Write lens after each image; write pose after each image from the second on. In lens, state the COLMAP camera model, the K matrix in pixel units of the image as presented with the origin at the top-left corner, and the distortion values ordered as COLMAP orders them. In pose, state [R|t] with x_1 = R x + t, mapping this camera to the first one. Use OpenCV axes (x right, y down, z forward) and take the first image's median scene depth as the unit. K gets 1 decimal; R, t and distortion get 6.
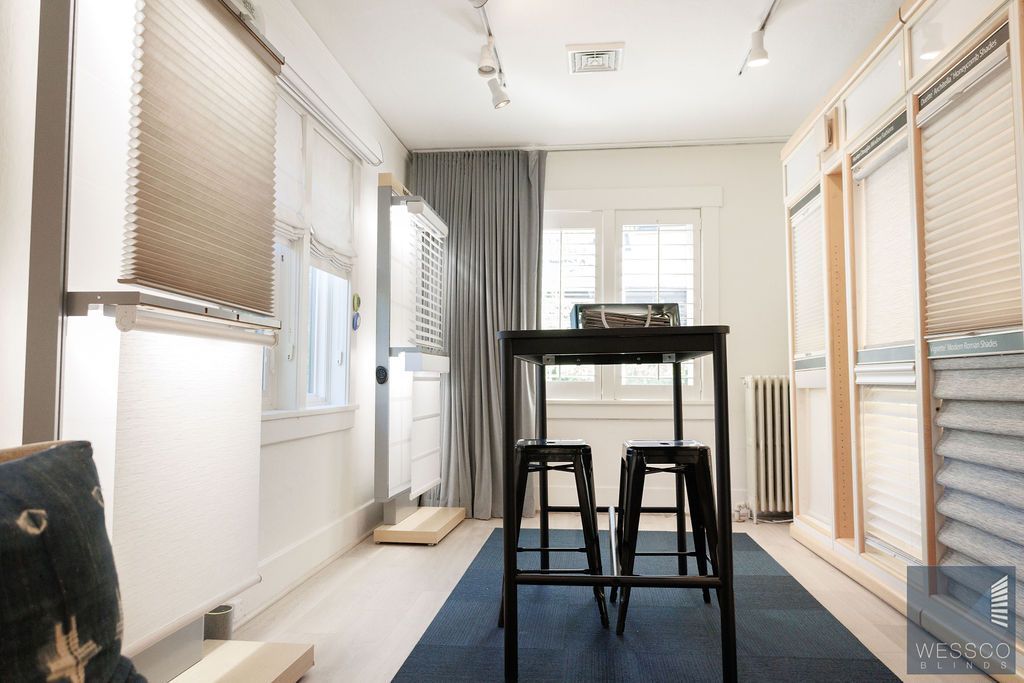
lens RADIAL K [[699.7, 0, 520.2], [0, 699.7, 342.4], [0, 0, 1]] dist [-0.004226, 0.004836]
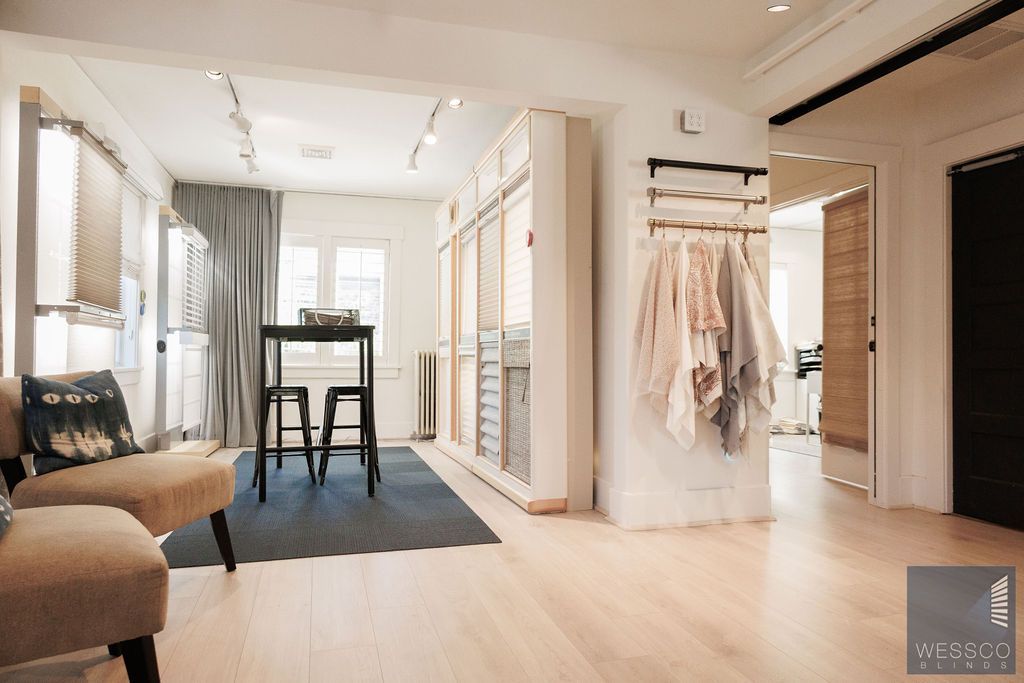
lens RADIAL K [[699.7, 0, 522.0], [0, 699.7, 347.1], [0, 0, 1]] dist [-0.004226, 0.004836]
pose [[0.930593, 0.013373, 0.365812, -0.040793], [-0.029209, 0.998859, 0.037790, -0.036132], [-0.364889, -0.045852, 0.929921, -0.775991]]
